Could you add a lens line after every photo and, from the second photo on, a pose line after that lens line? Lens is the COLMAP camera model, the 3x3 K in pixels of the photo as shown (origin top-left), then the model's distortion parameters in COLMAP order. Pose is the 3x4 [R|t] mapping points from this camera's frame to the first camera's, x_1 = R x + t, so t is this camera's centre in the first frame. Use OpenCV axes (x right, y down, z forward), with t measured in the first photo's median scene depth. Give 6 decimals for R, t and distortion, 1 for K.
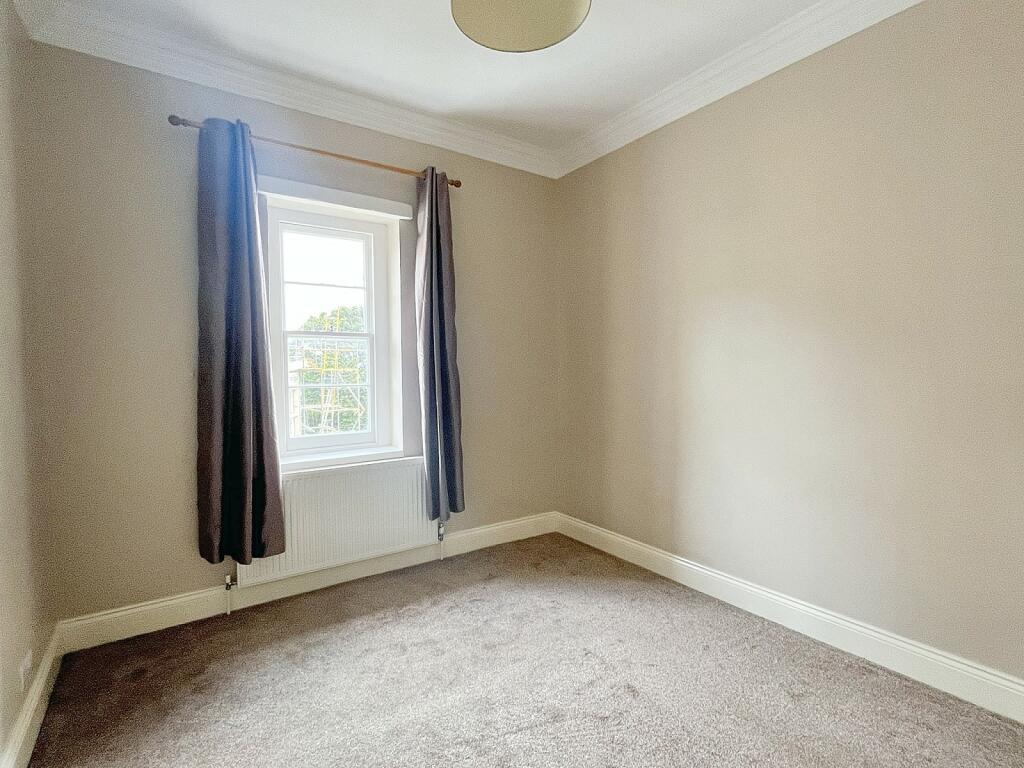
lens RADIAL K [[506.7, 0, 512.0], [0, 506.7, 384.0], [0, 0, 1]] dist [0.001847, -0.000902]
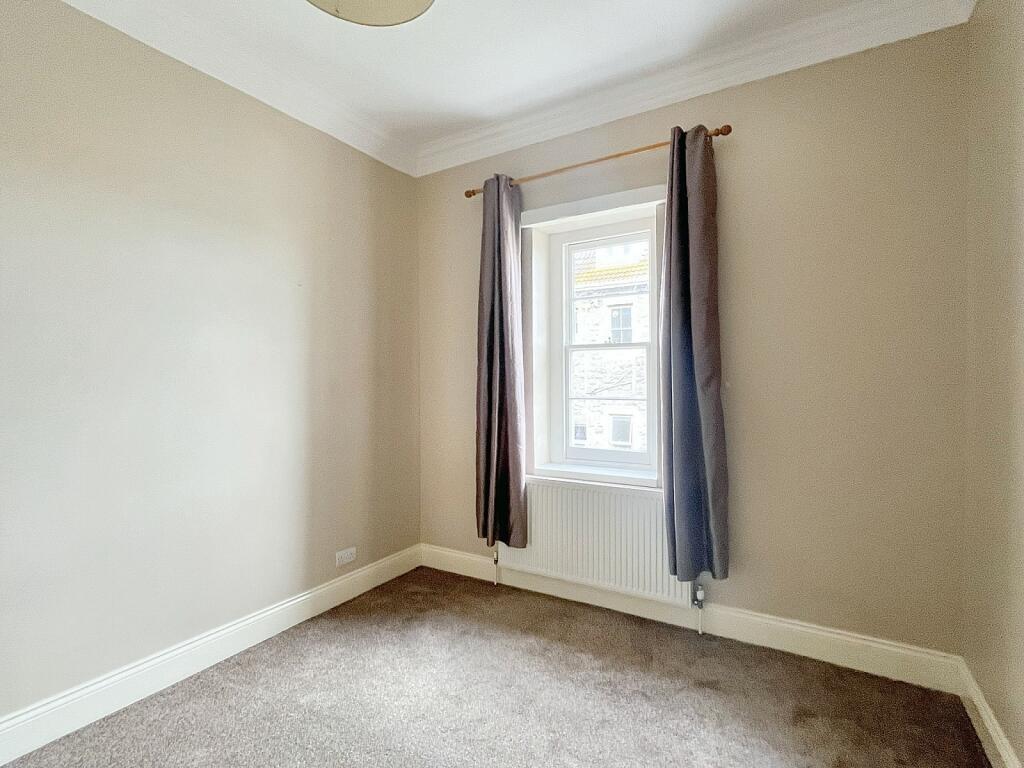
lens RADIAL K [[506.7, 0, 512.0], [0, 506.7, 384.0], [0, 0, 1]] dist [0.001847, -0.000902]
pose [[0.405461, 0.008666, -0.914071, 0.532259], [-0.029354, 0.999563, -0.003544, -0.018738], [0.913641, 0.028268, 0.405538, 0.516200]]
